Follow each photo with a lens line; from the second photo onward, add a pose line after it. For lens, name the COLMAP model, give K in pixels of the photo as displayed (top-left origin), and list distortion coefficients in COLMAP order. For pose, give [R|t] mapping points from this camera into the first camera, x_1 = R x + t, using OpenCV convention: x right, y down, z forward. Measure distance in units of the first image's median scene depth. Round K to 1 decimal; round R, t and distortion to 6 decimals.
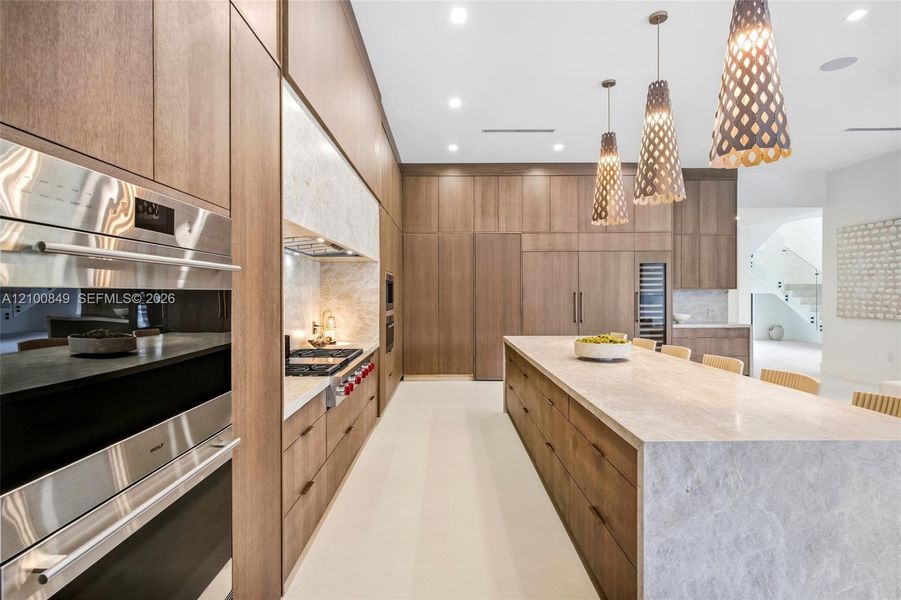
lens RADIAL K [[432.9, 0, 448.7], [0, 432.9, 297.1], [0, 0, 1]] dist [-0.001401, 0.002651]
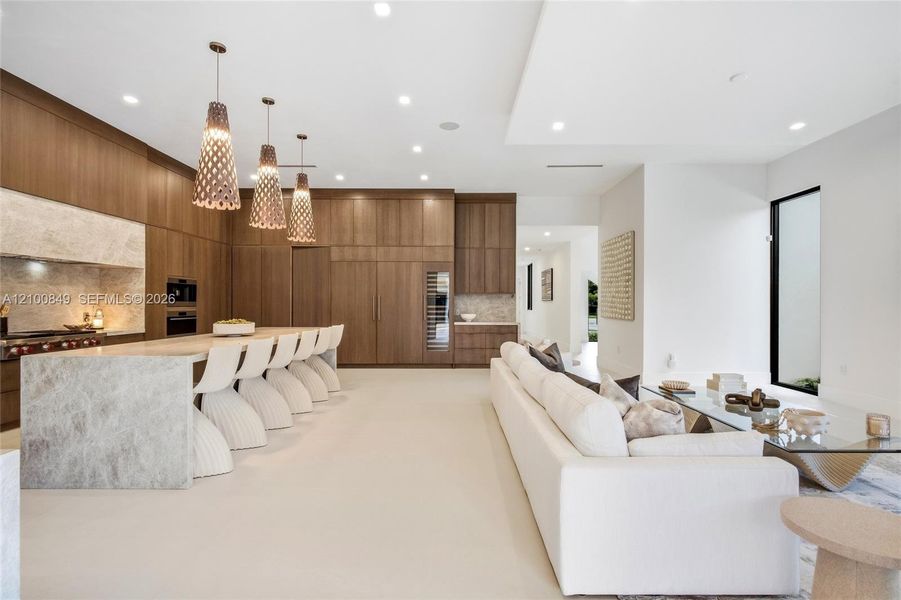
lens RADIAL K [[432.9, 0, 453.7], [0, 432.9, 298.7], [0, 0, 1]] dist [-0.001401, 0.002651]
pose [[0.999975, 0.006941, -0.001359, 0.789715], [-0.006963, 0.999826, -0.017277, 0.027694], [0.001239, 0.017286, 0.999850, -0.325485]]
